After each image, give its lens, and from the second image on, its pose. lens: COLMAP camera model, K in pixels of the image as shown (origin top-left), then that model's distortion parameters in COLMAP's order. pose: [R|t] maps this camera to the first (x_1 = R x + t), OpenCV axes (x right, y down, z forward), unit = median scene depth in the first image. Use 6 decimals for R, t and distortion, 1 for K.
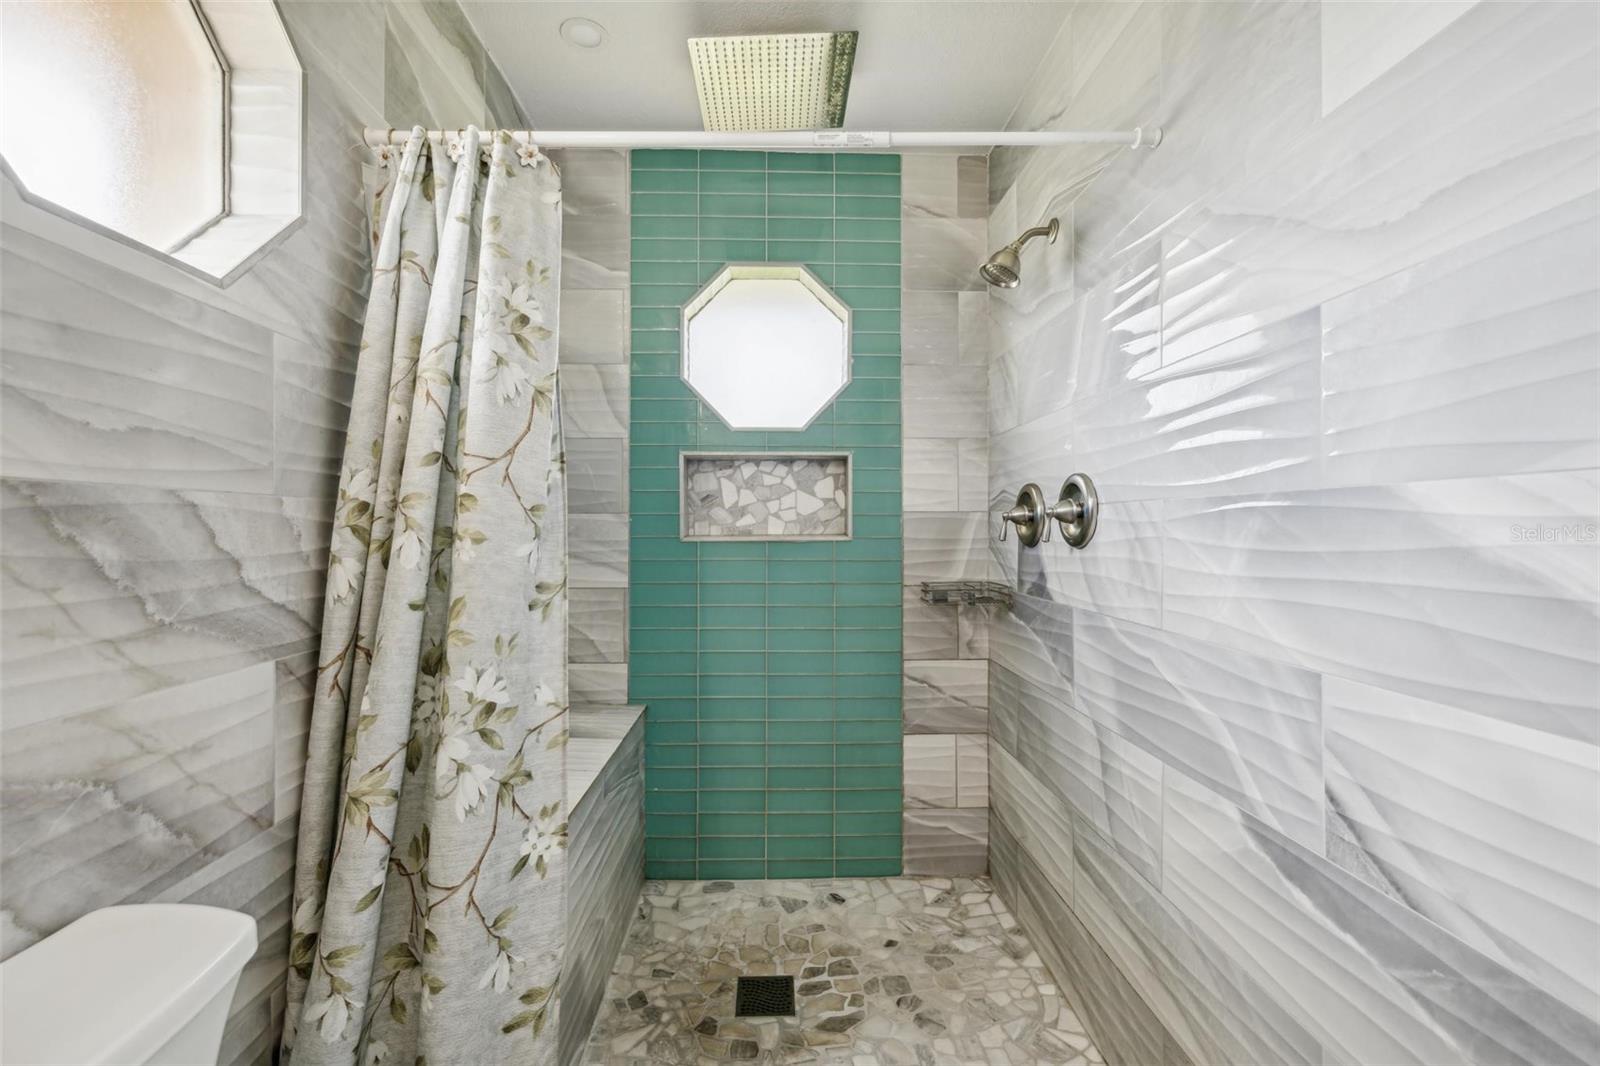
lens RADIAL K [[680.4, 0, 791.9], [0, 680.4, 522.0], [0, 0, 1]] dist [0.000365, -0.000126]
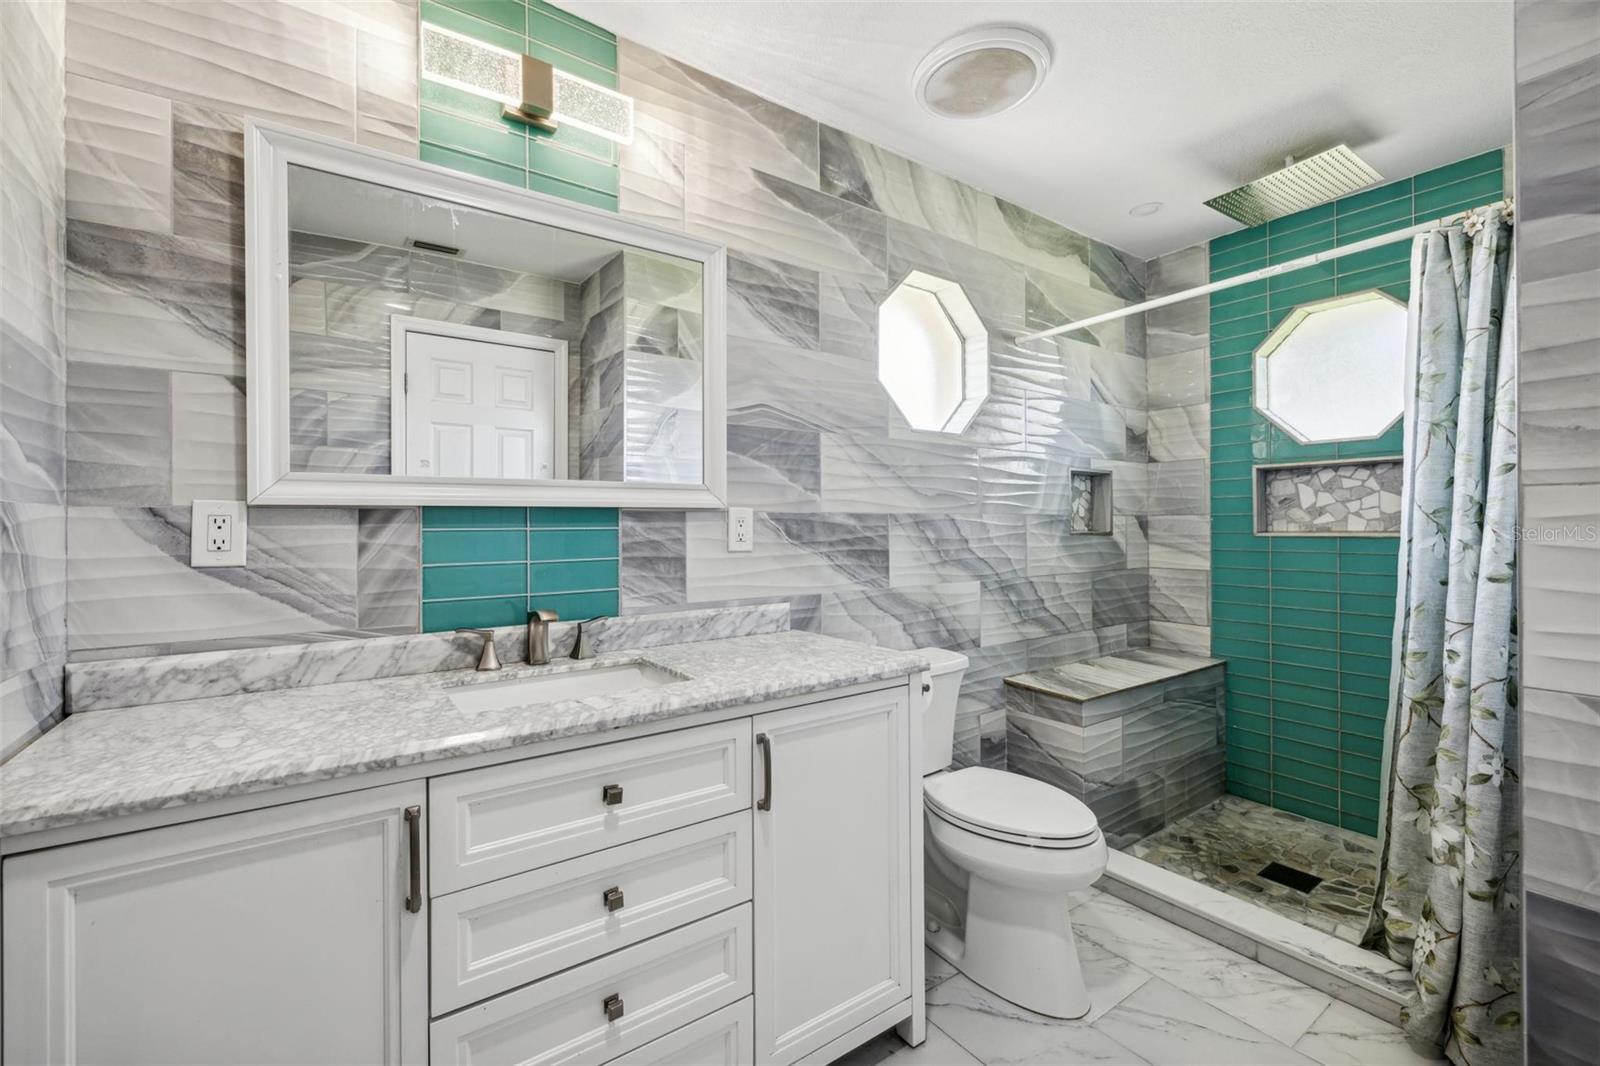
lens RADIAL K [[691.5, 0, 784.9], [0, 691.5, 523.3], [0, 0, 1]] dist [-0.001225, 0.000469]
pose [[0.552176, -0.003615, -0.833720, 0.430709], [0.011731, 0.999925, 0.003434, -0.010167], [0.833645, -0.011676, 0.552177, -0.445455]]
